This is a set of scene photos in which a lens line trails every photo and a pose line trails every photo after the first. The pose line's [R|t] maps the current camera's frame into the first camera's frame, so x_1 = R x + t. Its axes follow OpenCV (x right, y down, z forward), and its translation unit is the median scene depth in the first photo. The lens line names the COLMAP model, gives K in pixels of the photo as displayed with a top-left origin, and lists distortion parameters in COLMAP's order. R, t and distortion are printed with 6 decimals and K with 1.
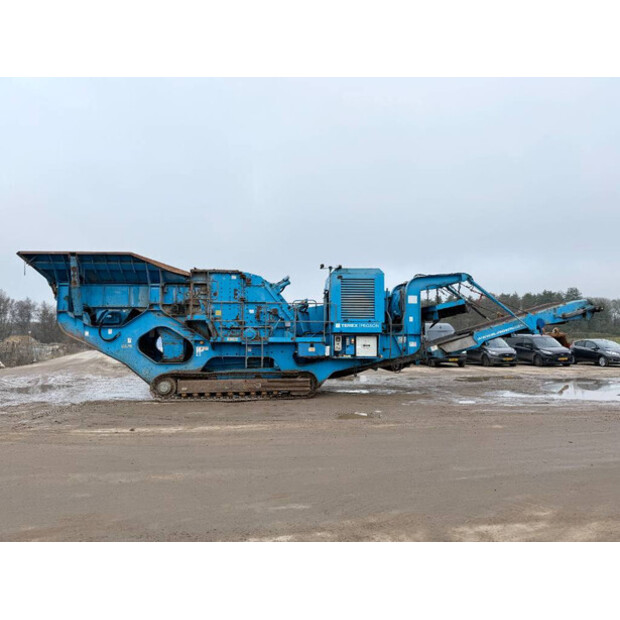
lens RADIAL K [[430.9, 0, 315.5], [0, 430.9, 309.4], [0, 0, 1]] dist [0.053241, -0.061080]
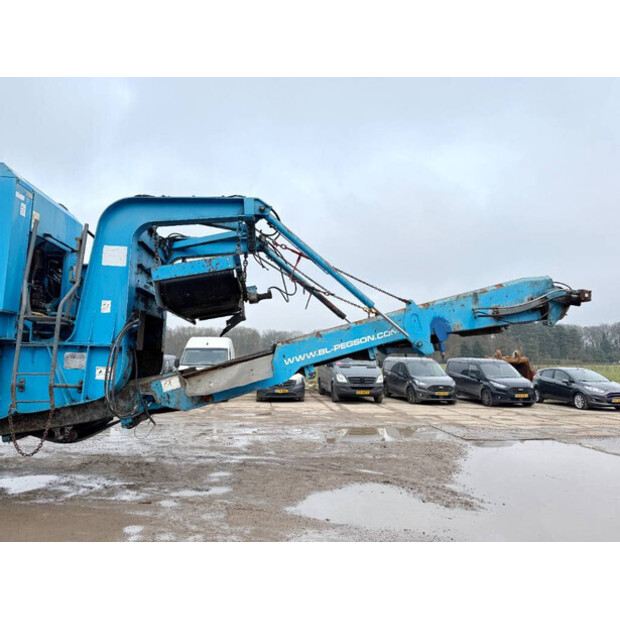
lens RADIAL K [[430.9, 0, 308.8], [0, 430.9, 308.9], [0, 0, 1]] dist [0.053241, -0.061080]
pose [[0.998966, 0.029499, 0.034607, 0.399478], [-0.027872, 0.998525, -0.046587, 0.037501], [-0.035930, 0.045574, 0.998315, 0.628013]]
